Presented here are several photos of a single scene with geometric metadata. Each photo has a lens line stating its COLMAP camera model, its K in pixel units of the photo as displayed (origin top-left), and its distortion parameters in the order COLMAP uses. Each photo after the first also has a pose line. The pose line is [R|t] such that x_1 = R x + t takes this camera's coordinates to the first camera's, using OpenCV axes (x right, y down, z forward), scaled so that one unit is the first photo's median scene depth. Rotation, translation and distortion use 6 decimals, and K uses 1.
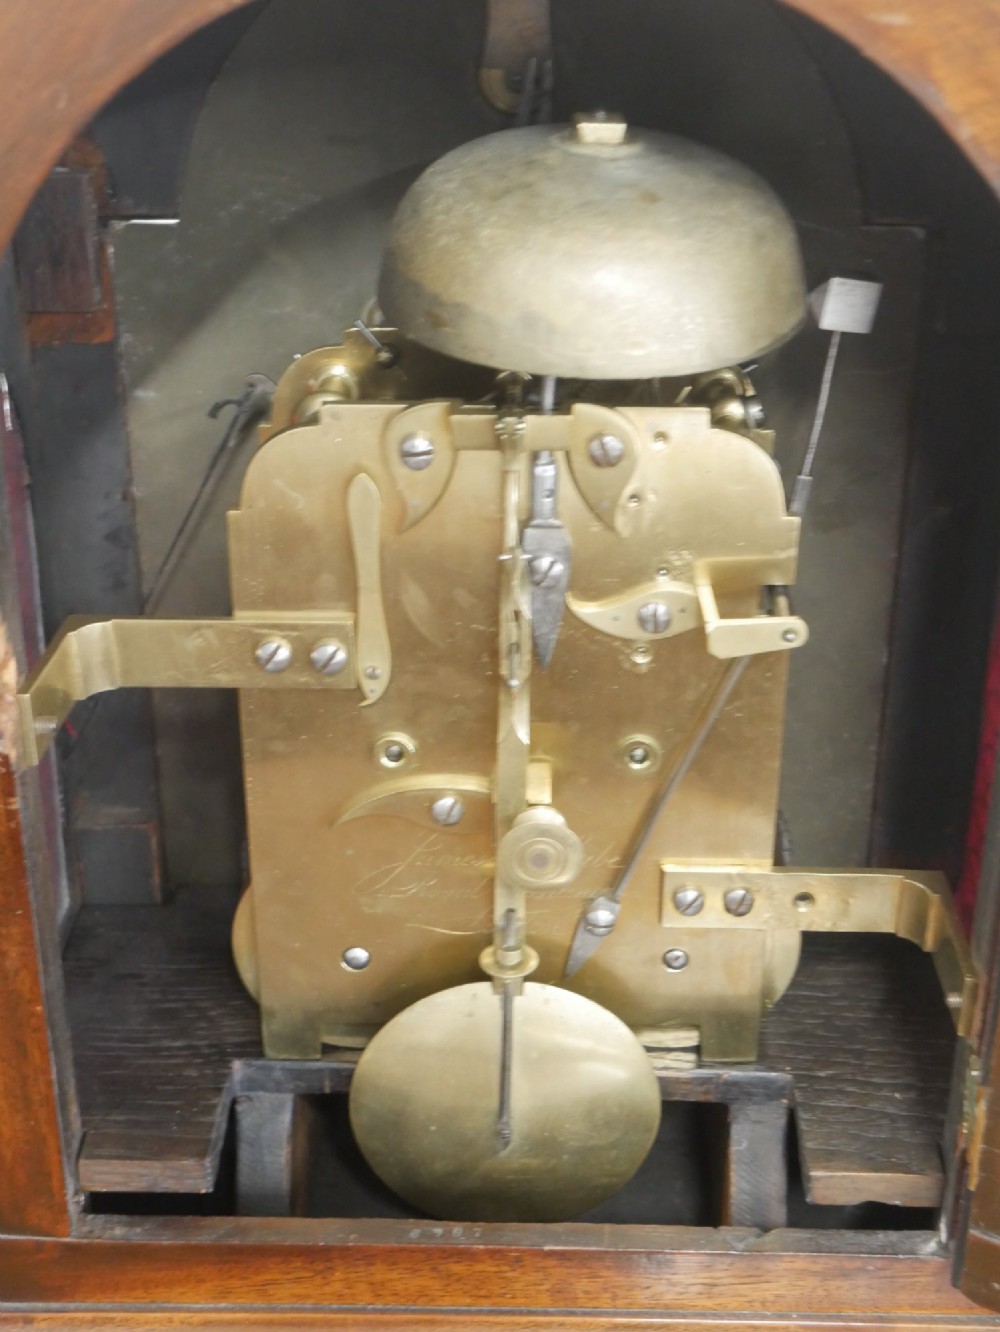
lens RADIAL K [[1910.6, 0, 504.2], [0, 1910.6, 670.7], [0, 0, 1]] dist [-0.015683, 0.000000]
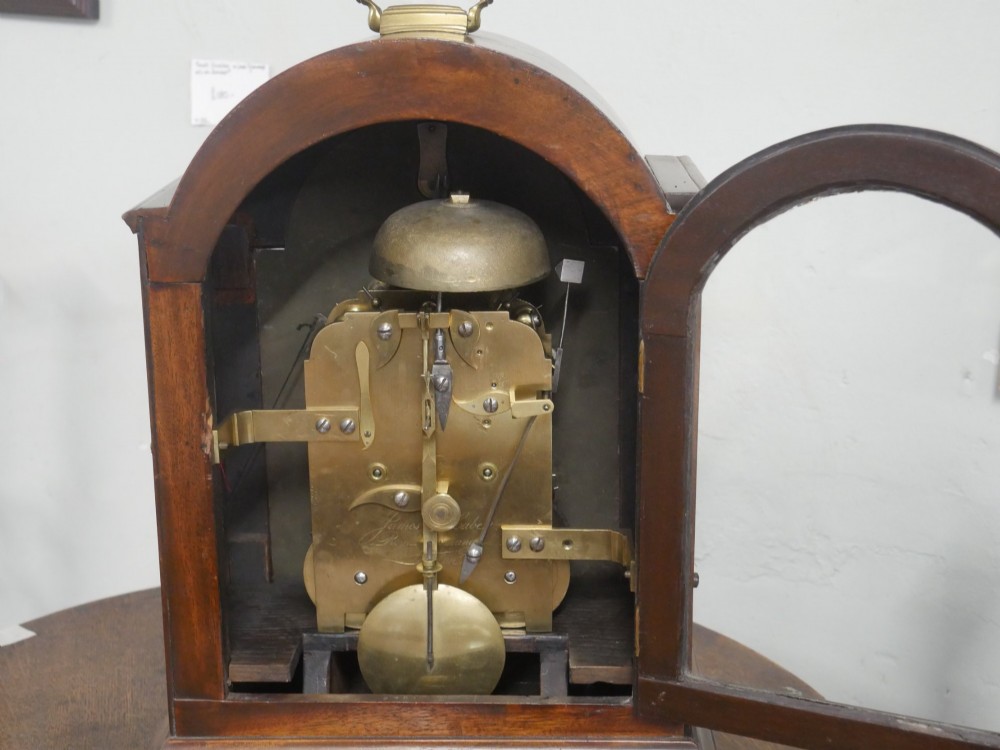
lens RADIAL K [[1434.4, 0, 497.6], [0, 1434.4, 374.6], [0, 0, 1]] dist [-0.015683, 0.000000]
pose [[0.999815, -0.012589, -0.014576, 0.106067], [0.009211, 0.977188, -0.212176, 0.281401], [0.016914, 0.212003, 0.977123, -0.637835]]
